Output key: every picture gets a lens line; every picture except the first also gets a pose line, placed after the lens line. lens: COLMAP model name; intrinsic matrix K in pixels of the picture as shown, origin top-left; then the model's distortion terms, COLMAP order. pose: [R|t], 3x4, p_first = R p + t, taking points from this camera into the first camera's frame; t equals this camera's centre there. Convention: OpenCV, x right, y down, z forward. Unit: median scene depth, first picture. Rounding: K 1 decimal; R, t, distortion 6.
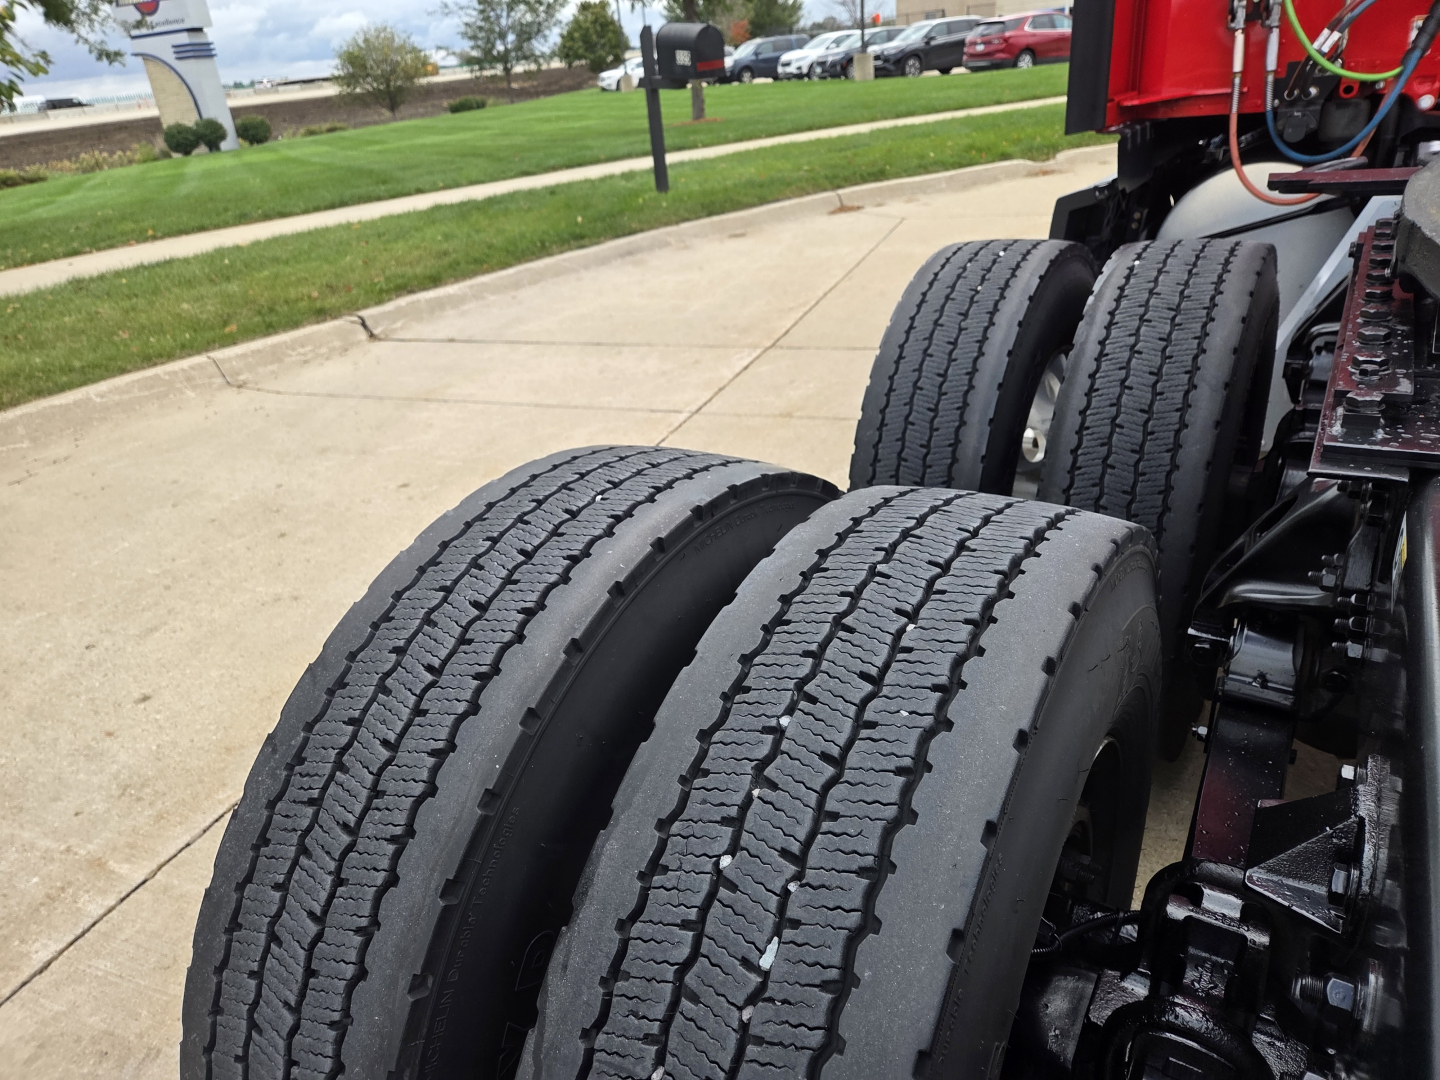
lens RADIAL K [[999.7, 0, 704.6], [0, 999.7, 540.7], [0, 0, 1]] dist [0.073044, -0.070696]
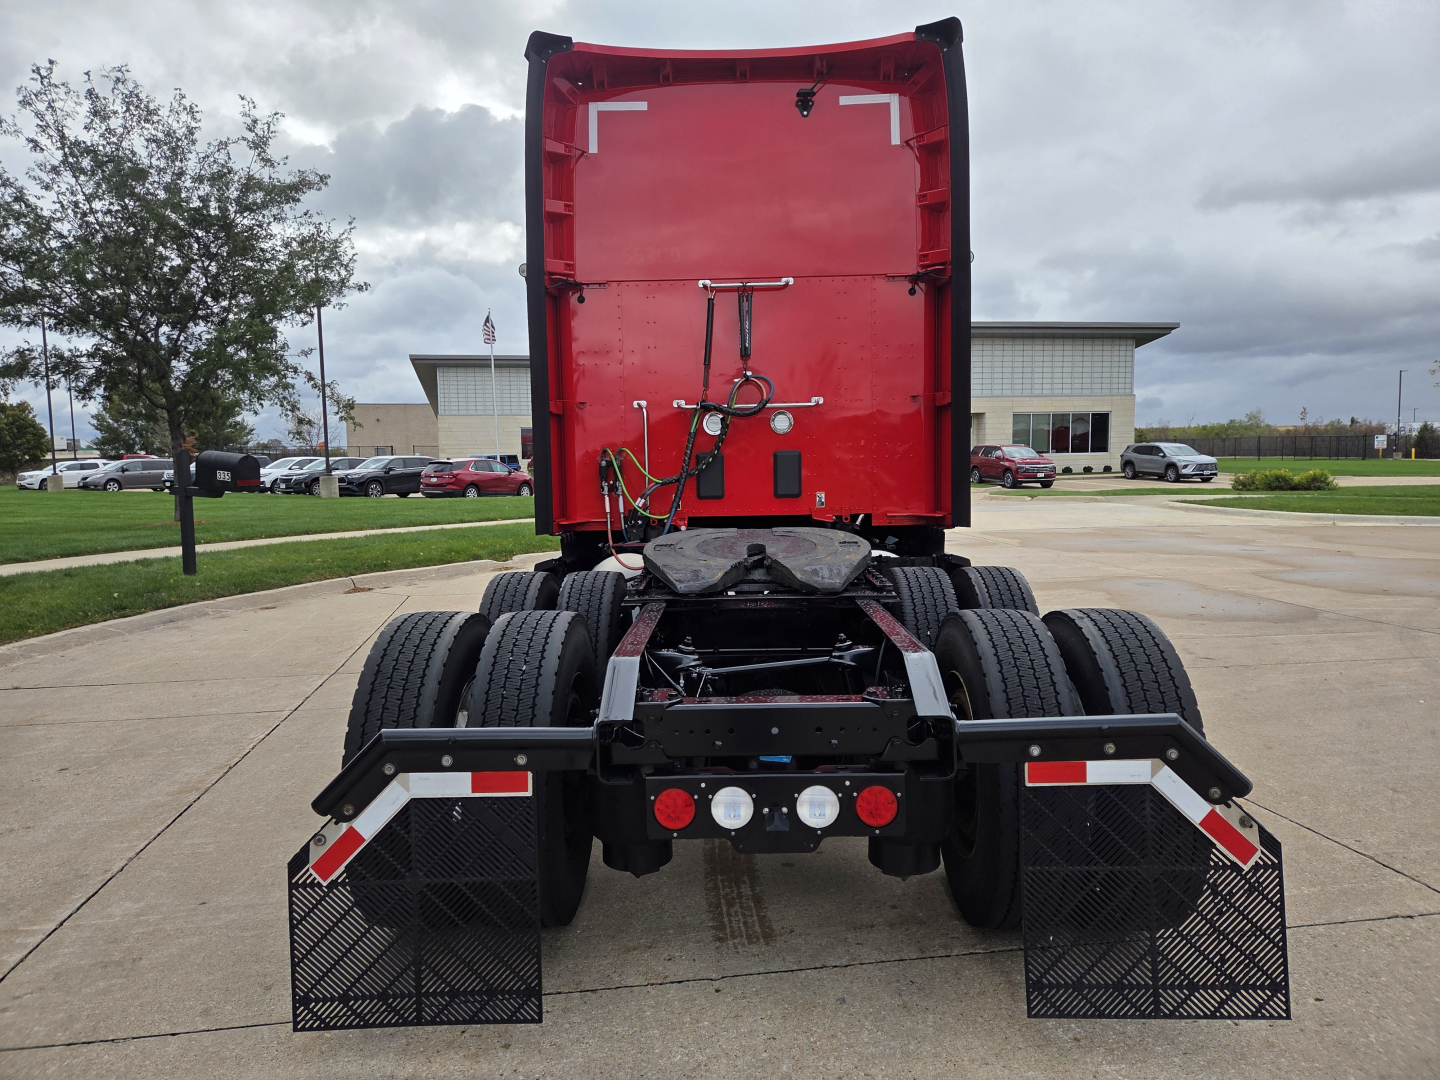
lens RADIAL K [[999.7, 0, 704.6], [0, 999.7, 540.7], [0, 0, 1]] dist [0.073044, -0.070696]
pose [[0.867947, 0.039420, 0.495090, -0.108615], [0.151595, 0.928247, -0.339671, 0.108261], [-0.472956, 0.369870, 0.799693, -0.240696]]
